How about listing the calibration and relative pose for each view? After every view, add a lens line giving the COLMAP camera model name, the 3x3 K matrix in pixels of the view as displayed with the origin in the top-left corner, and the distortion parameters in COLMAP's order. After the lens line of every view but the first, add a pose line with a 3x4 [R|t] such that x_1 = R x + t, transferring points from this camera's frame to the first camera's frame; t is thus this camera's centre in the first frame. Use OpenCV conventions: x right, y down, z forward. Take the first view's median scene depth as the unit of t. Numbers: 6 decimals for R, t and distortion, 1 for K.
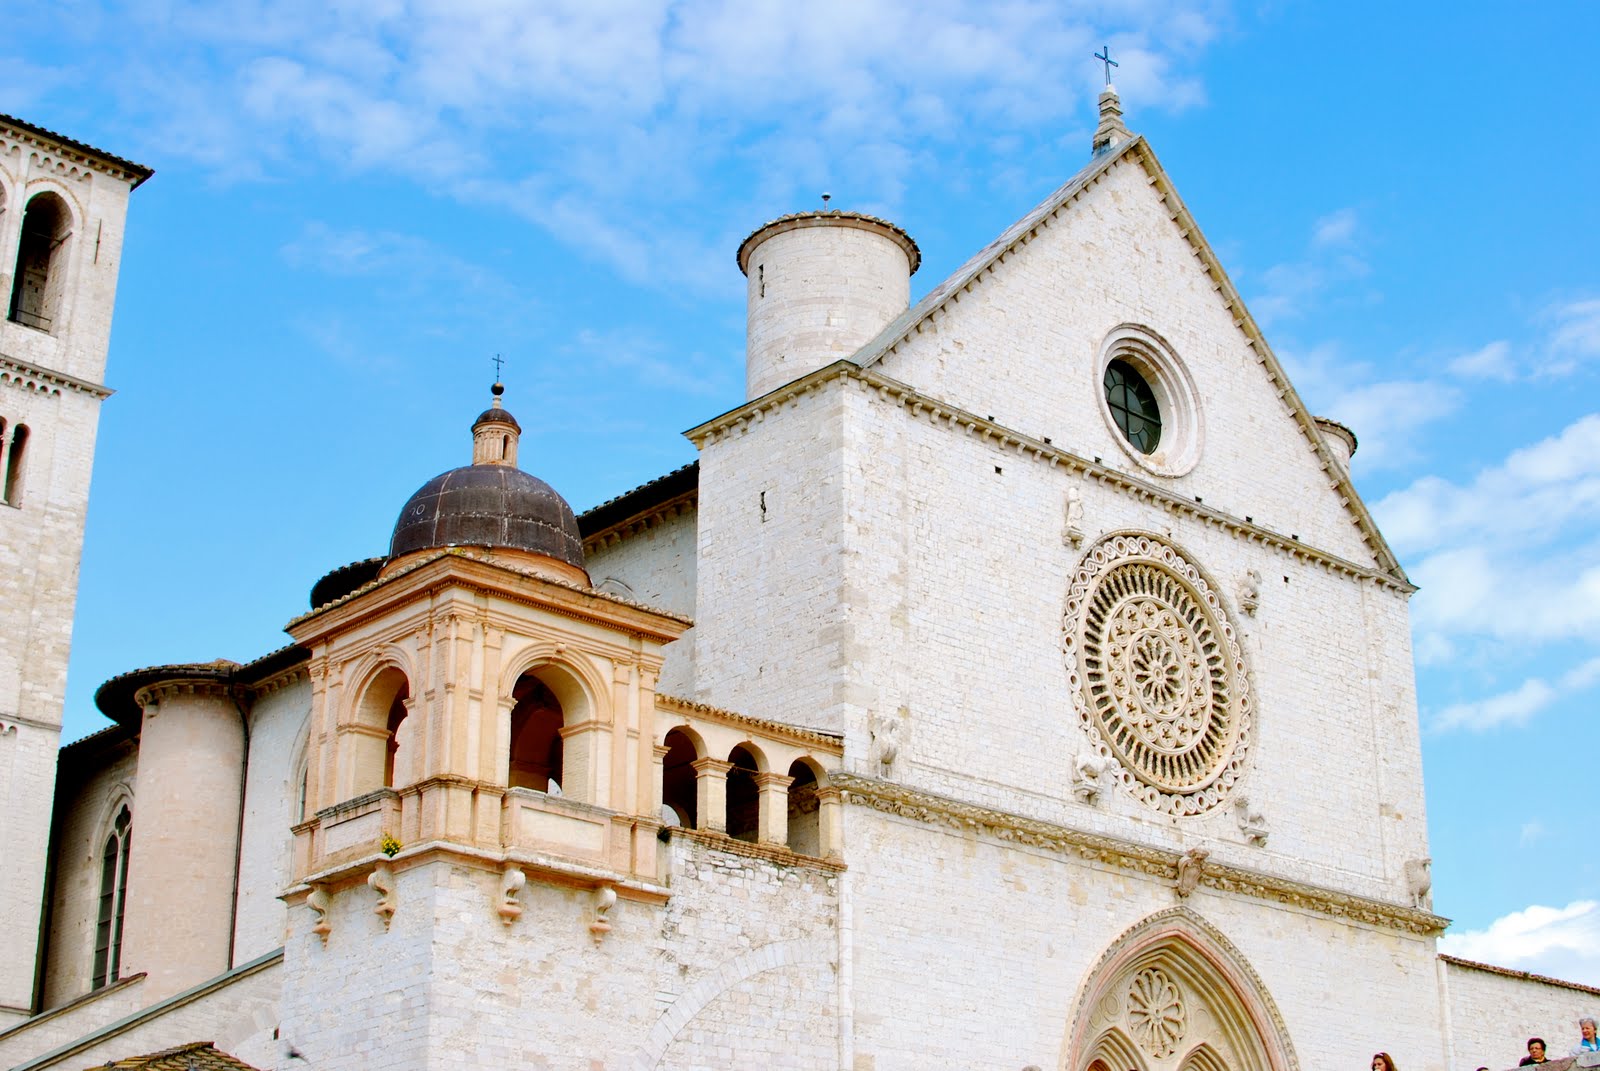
lens RADIAL K [[2316.5, 0, 800.0], [0, 2316.5, 535.5], [0, 0, 1]] dist [-0.133099, -0.025716]
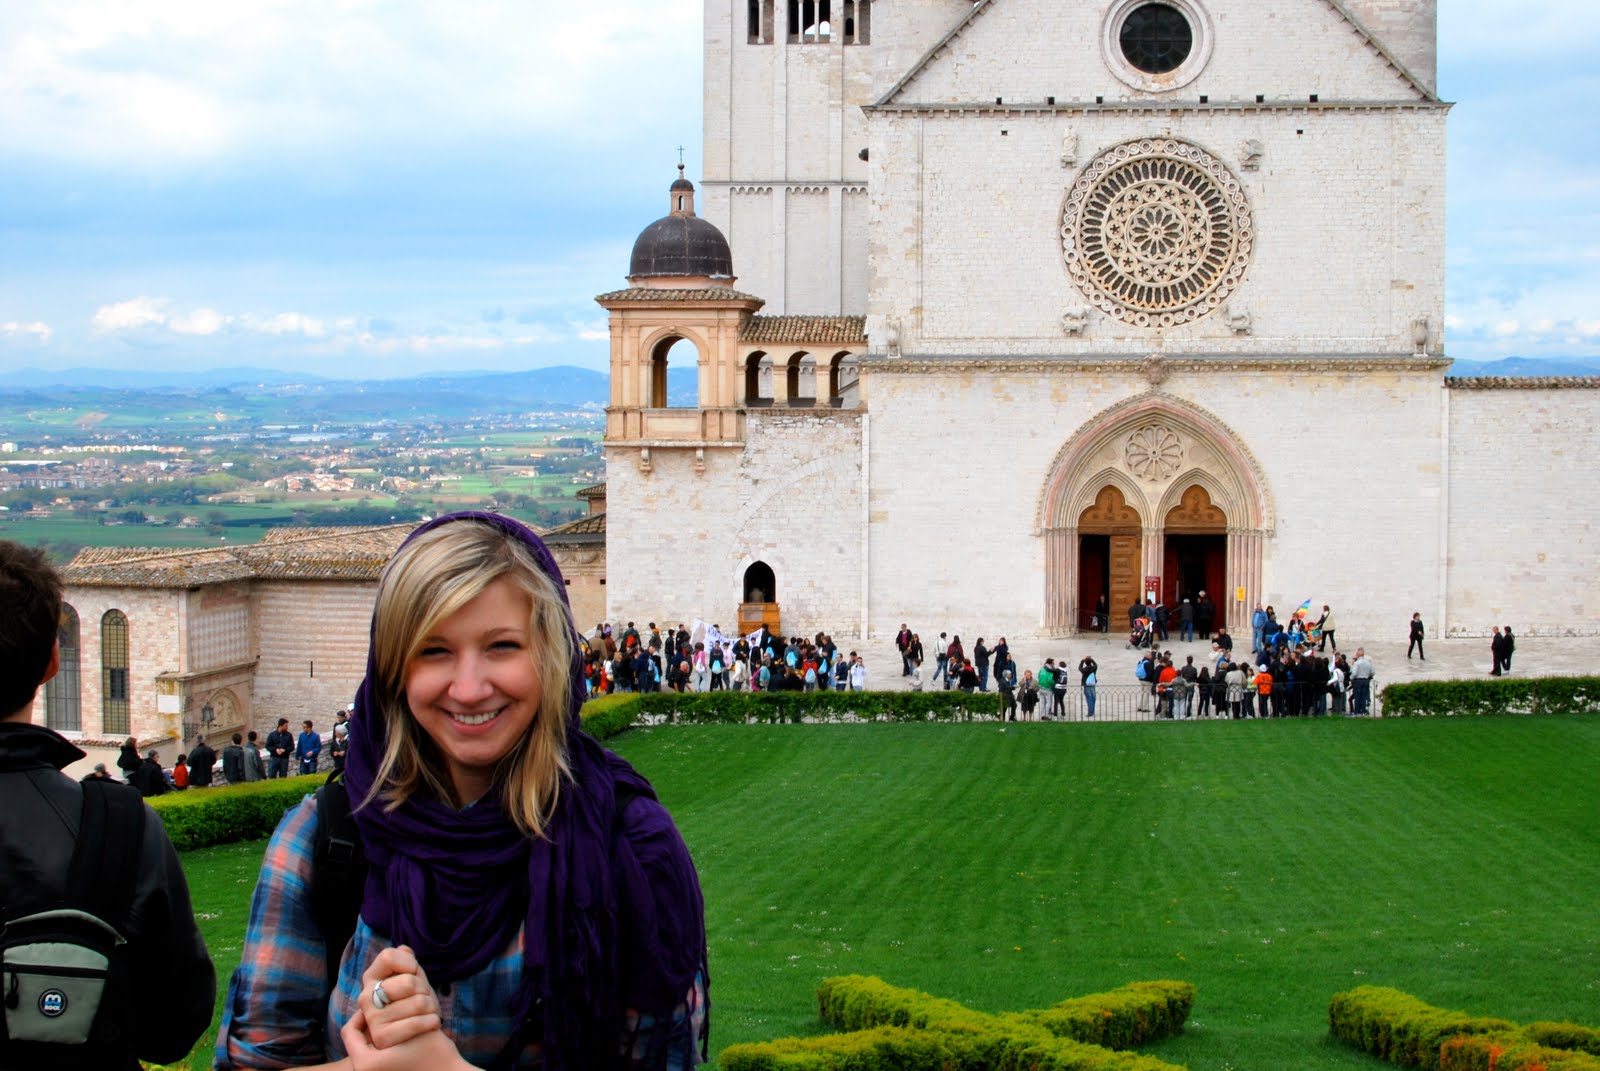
lens RADIAL K [[2316.5, 0, 800.0], [0, 2316.5, 535.5], [0, 0, 1]] dist [-0.133099, -0.025716]
pose [[0.726510, 0.006786, -0.687122, 1.061336], [0.257063, 0.924660, 0.280931, -0.250211], [0.637261, -0.380733, 0.670030, -0.252979]]
